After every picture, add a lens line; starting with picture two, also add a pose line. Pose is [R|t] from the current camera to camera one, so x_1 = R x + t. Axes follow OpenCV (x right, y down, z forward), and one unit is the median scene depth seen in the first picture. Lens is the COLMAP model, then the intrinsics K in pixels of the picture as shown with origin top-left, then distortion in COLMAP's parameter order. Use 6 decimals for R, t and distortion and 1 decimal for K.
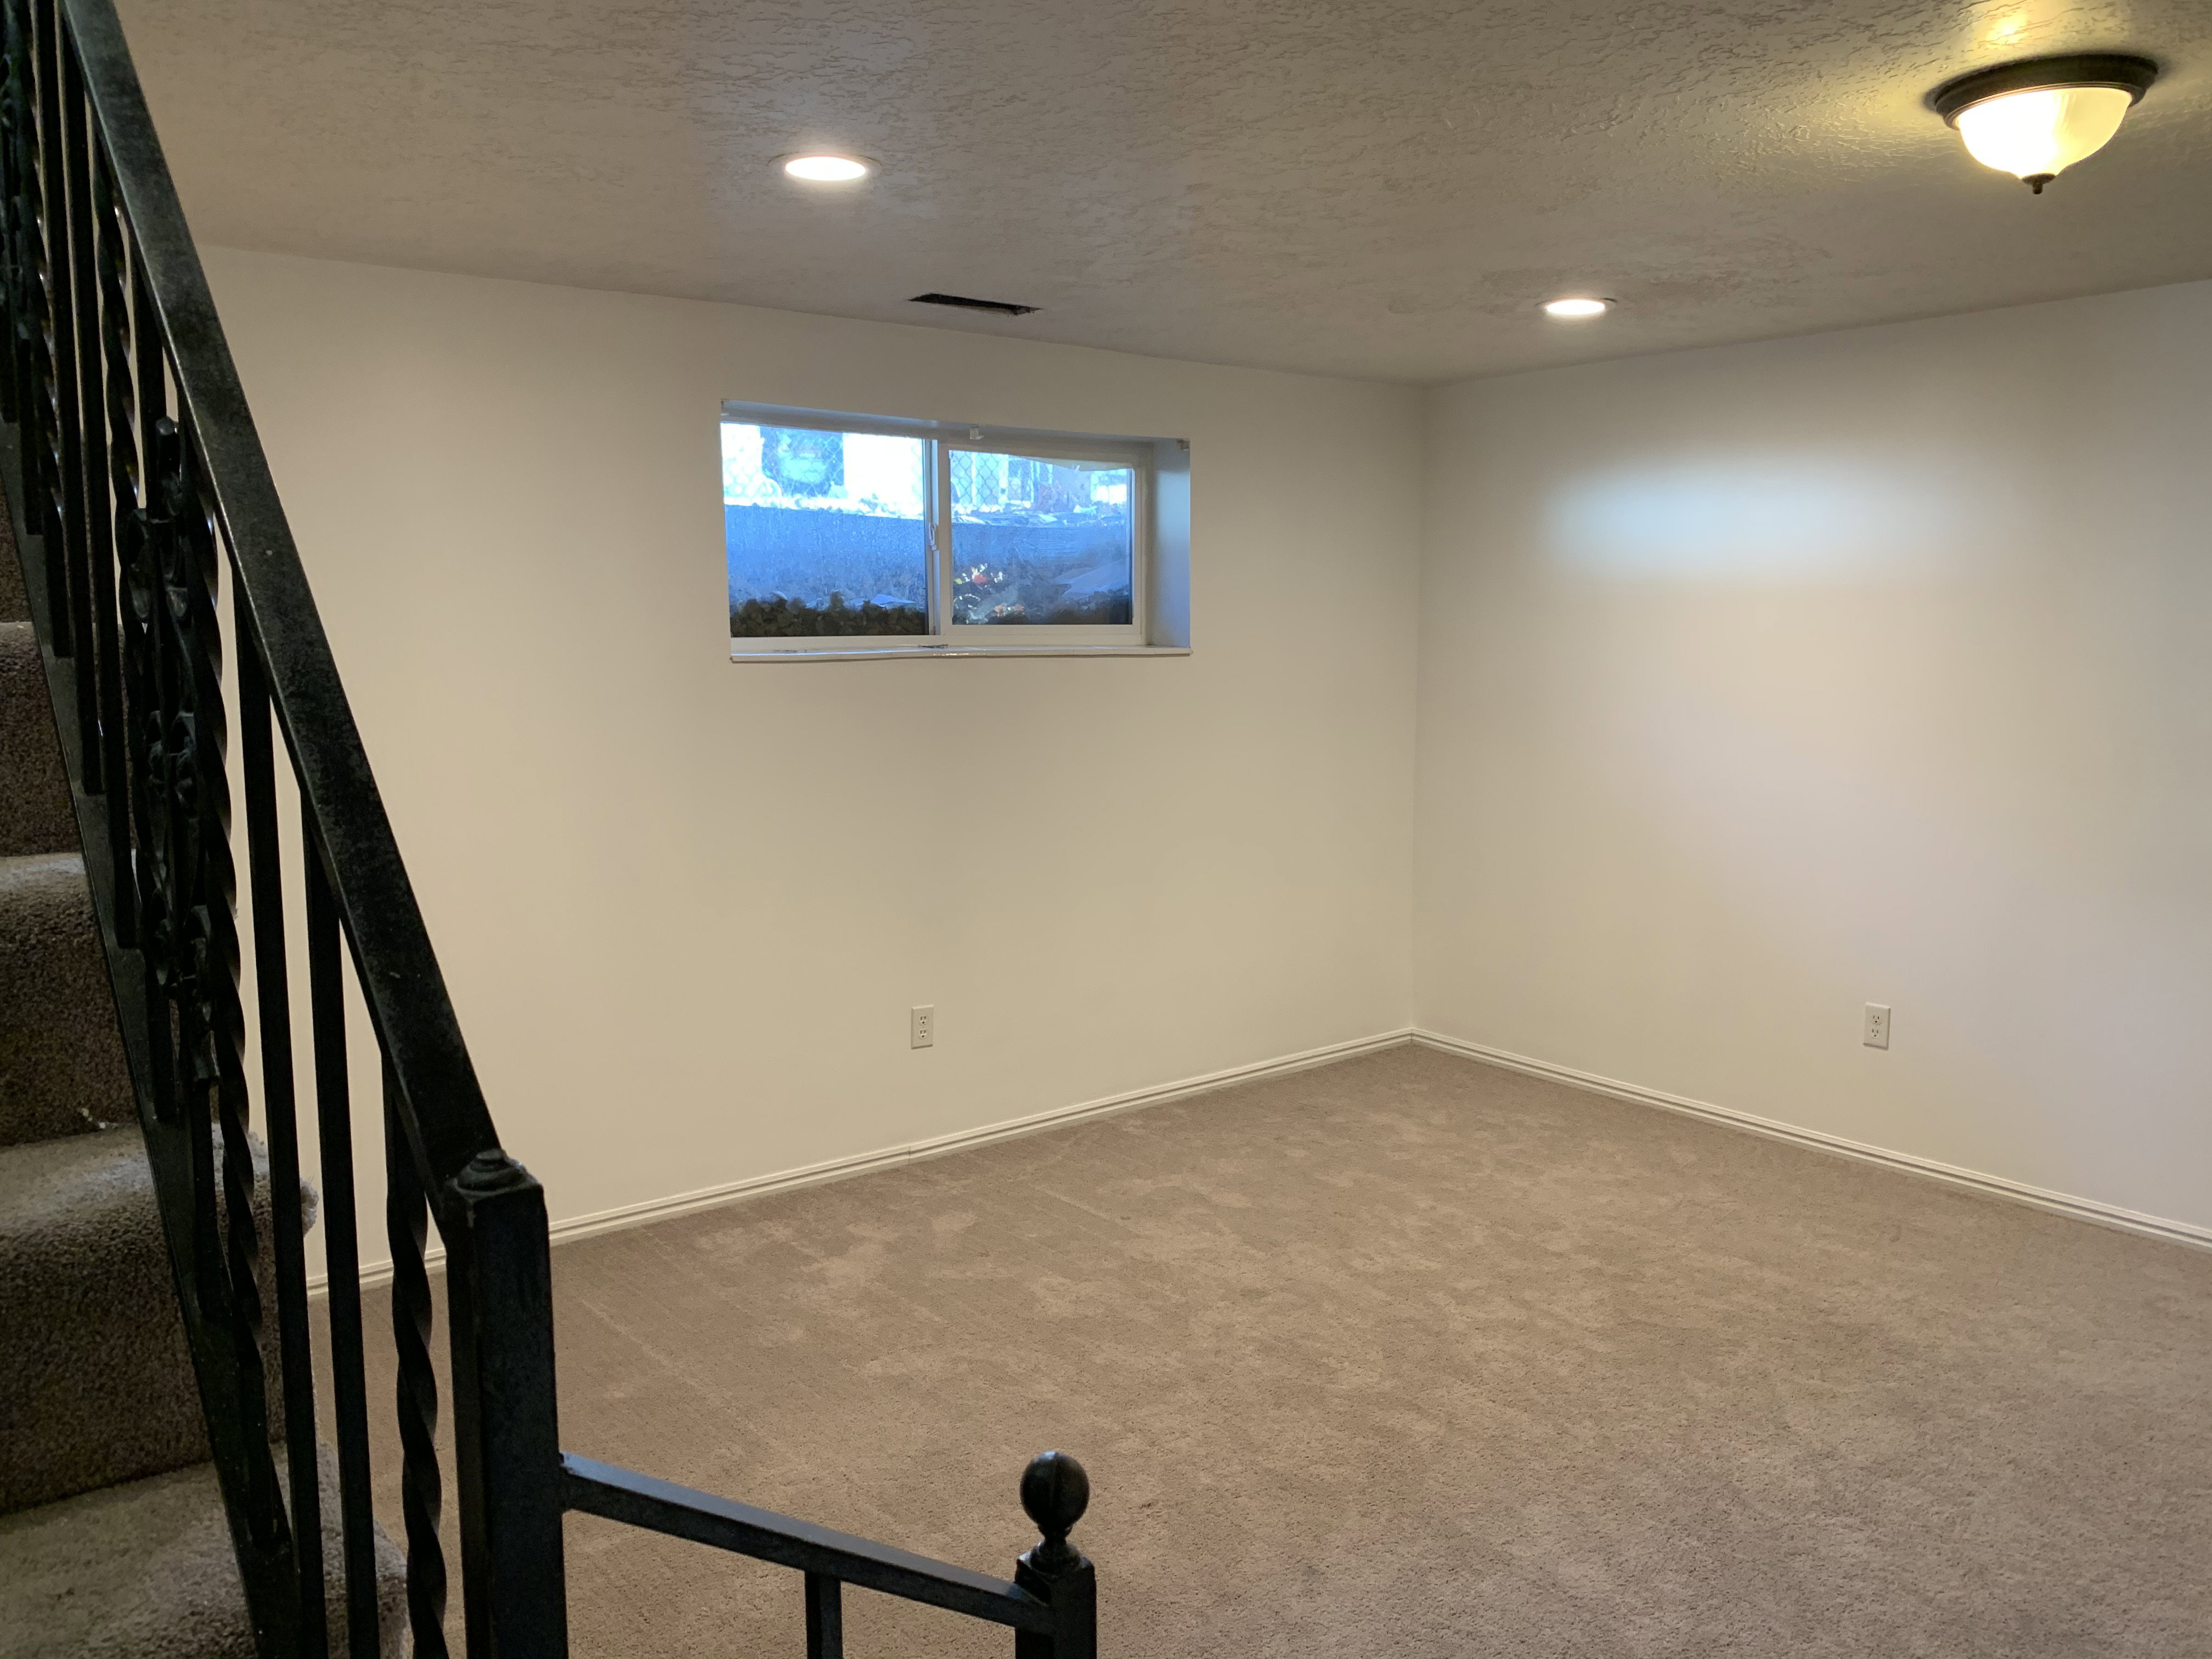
lens RADIAL K [[1636.9, 0, 1102.4], [0, 1636.9, 772.1], [0, 0, 1]] dist [0.090808, -0.231325]
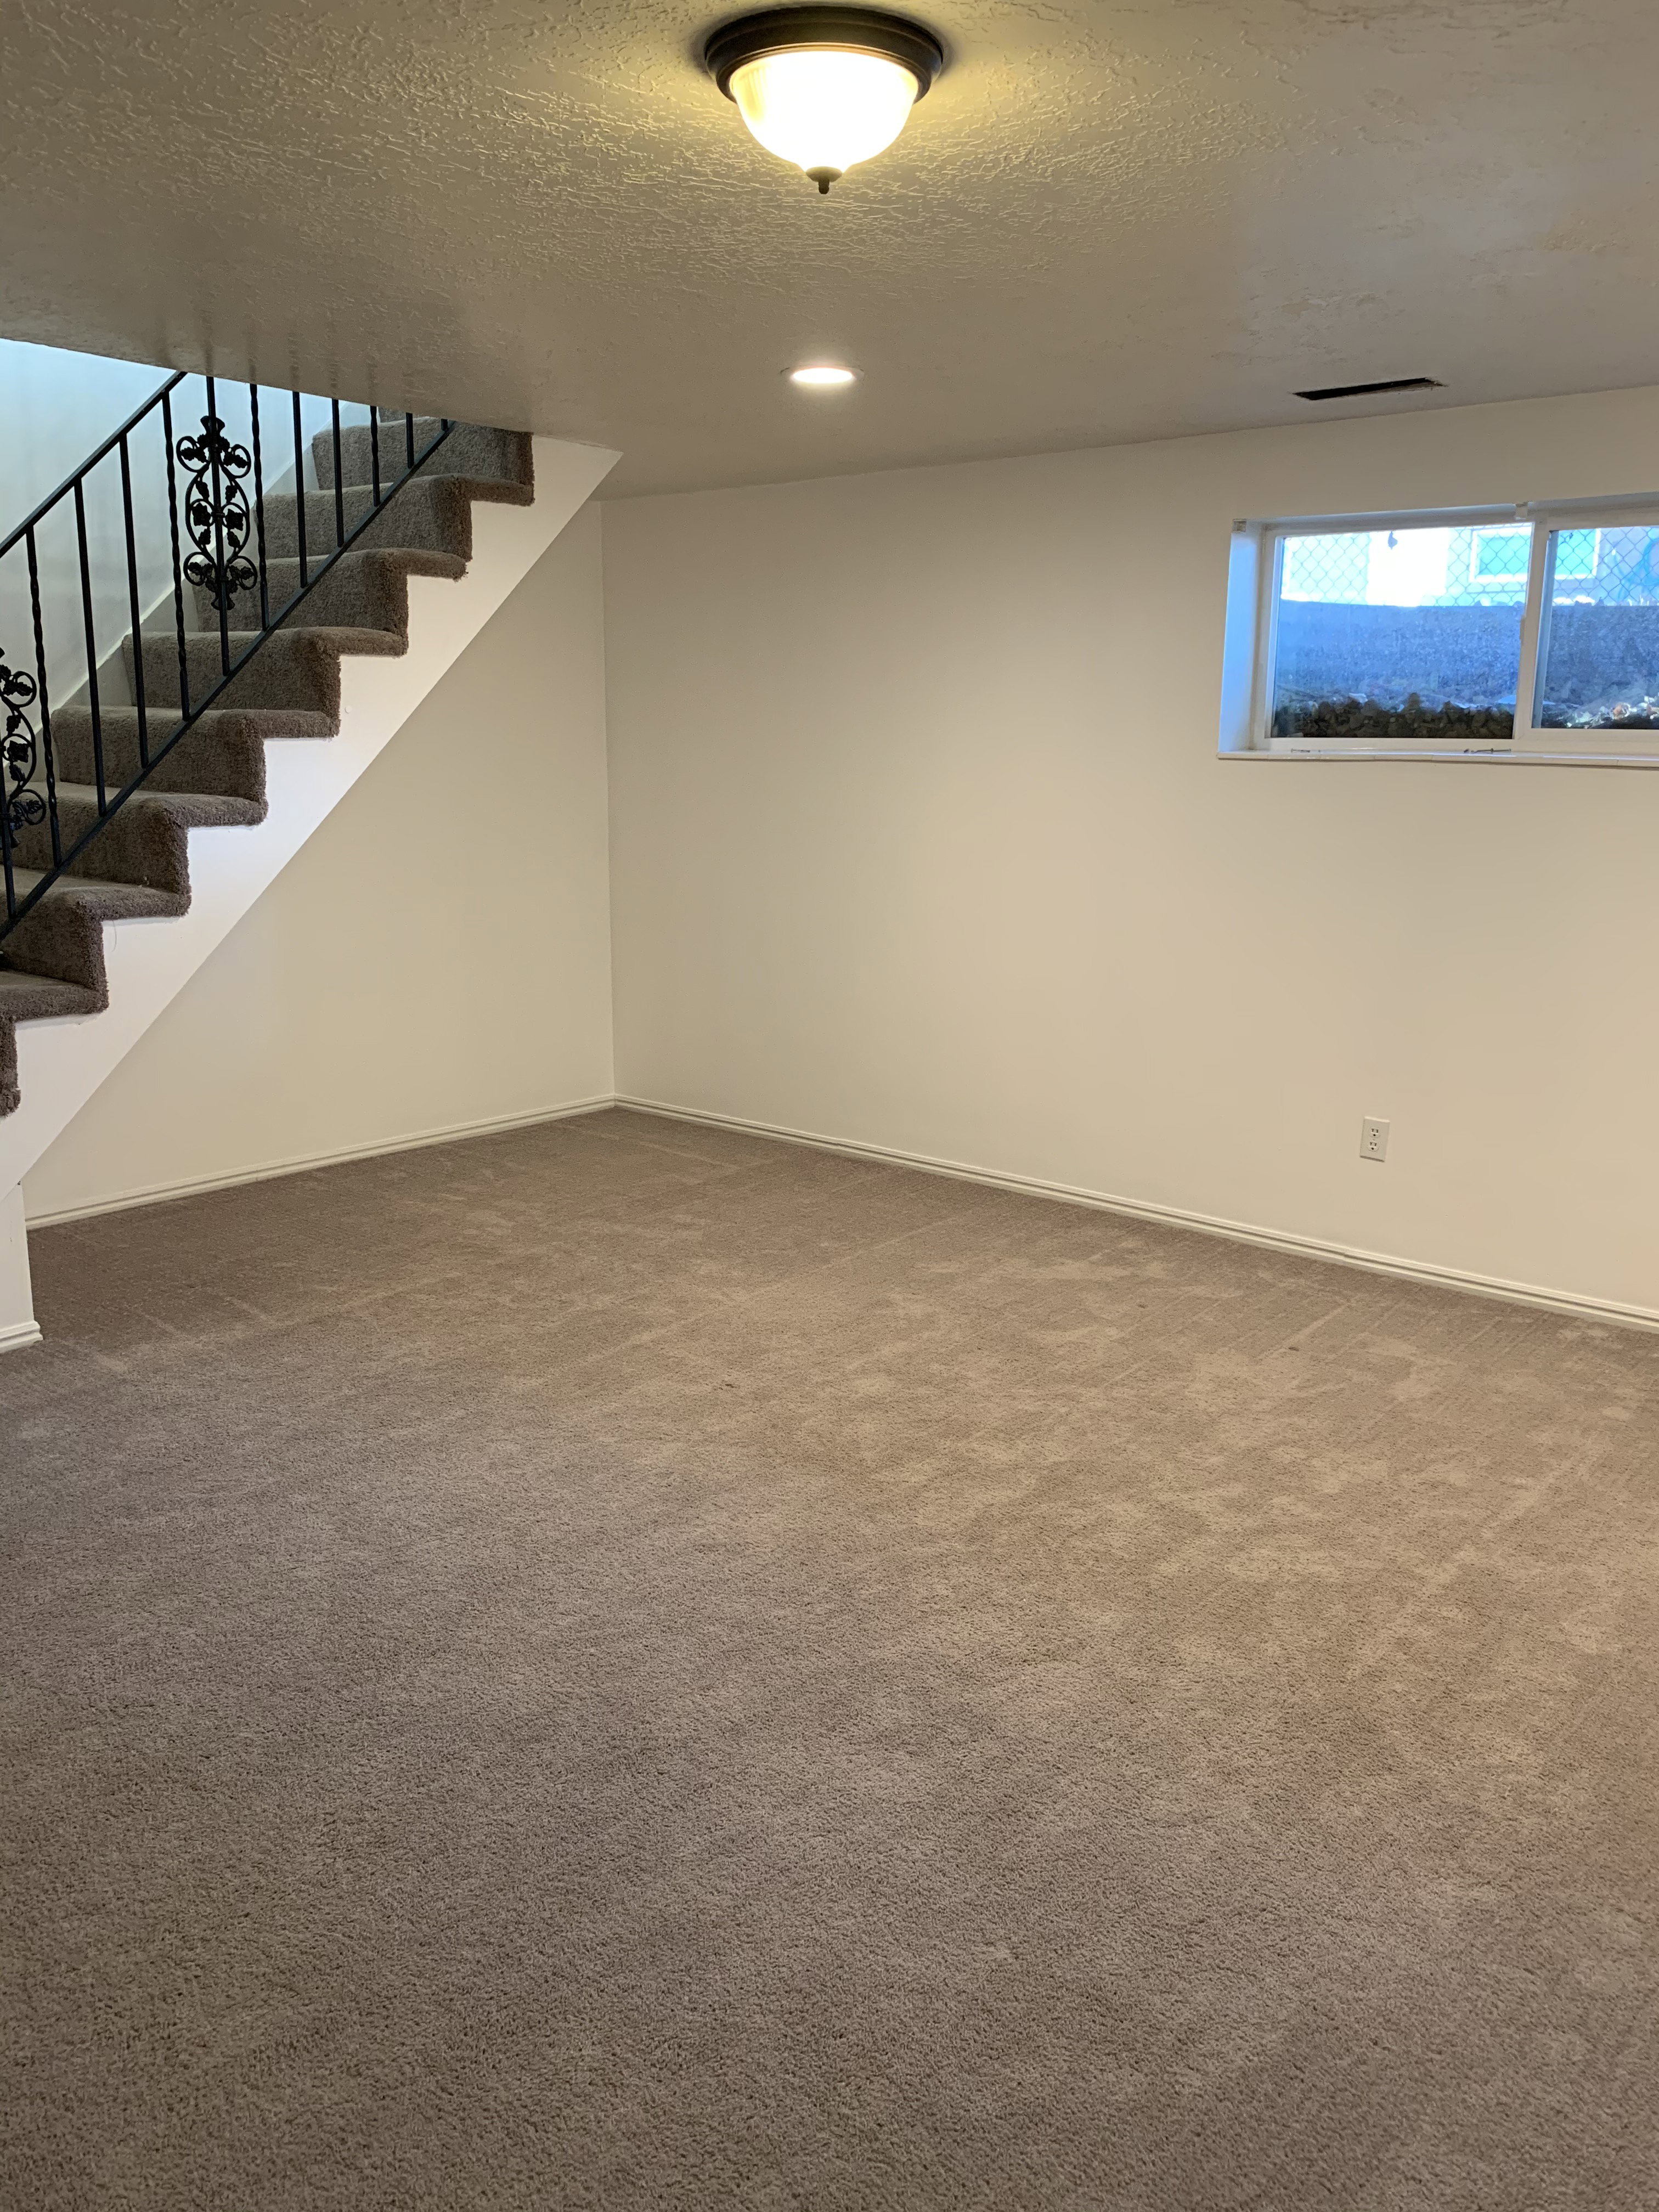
lens RADIAL K [[1683.2, 0, 823.1], [0, 1683.2, 1054.8], [0, 0, 1]] dist [0.006025, -0.012389]
pose [[0.218635, 0.196904, -0.955734, 0.794078], [-0.096871, 0.978971, 0.179531, -0.045783], [0.970987, 0.053331, 0.233111, 0.446579]]
